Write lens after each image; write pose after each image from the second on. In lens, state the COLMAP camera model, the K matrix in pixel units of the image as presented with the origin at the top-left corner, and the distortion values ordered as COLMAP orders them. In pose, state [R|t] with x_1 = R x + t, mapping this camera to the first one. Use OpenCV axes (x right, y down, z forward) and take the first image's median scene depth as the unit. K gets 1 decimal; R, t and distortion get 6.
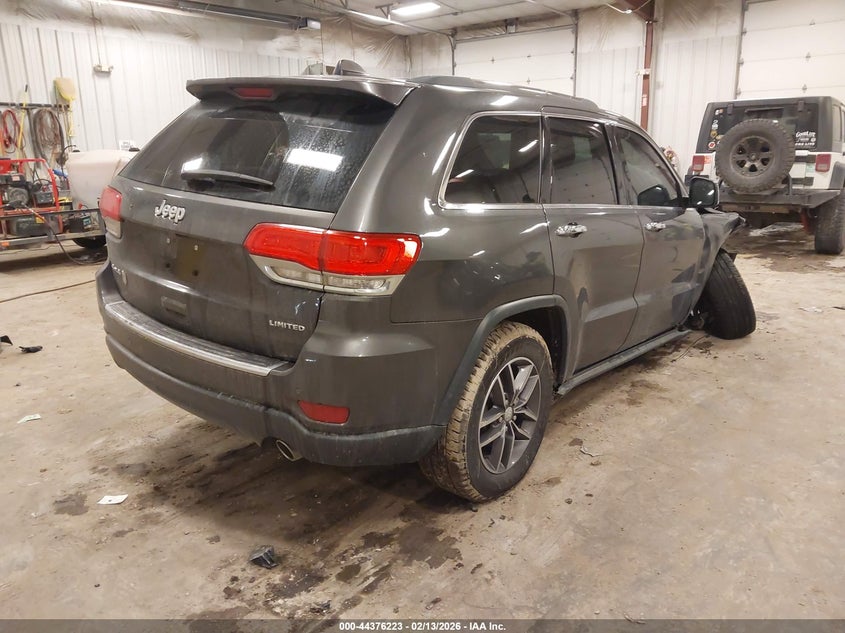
lens RADIAL K [[658.1, 0, 420.0], [0, 658.1, 316.0], [0, 0, 1]] dist [0.008037, 0.005624]
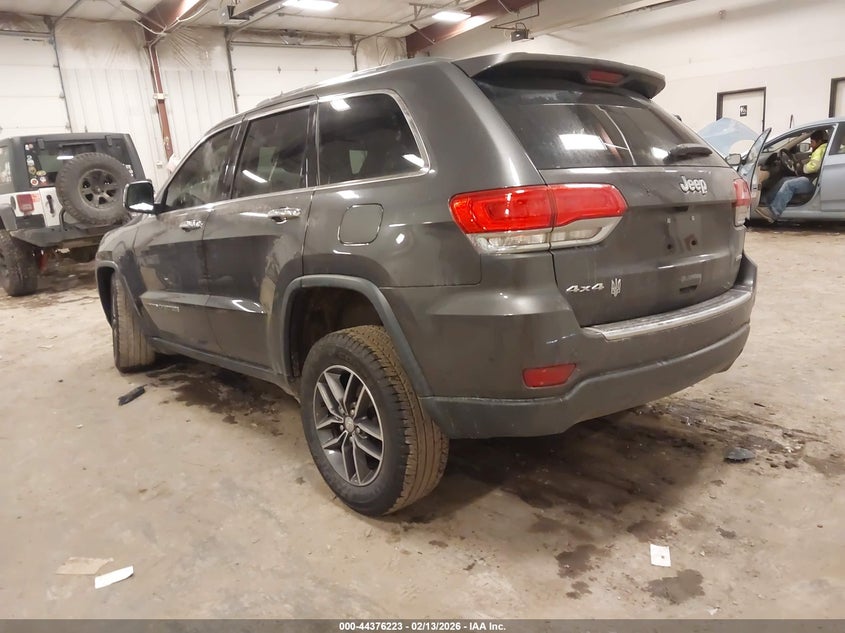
lens RADIAL K [[658.1, 0, 420.0], [0, 658.1, 316.0], [0, 0, 1]] dist [0.008037, 0.005624]
pose [[0.180663, -0.236145, 0.954776, -0.837726], [0.310733, 0.934733, 0.172391, -0.159150], [-0.933170, 0.265536, 0.242250, 0.681147]]
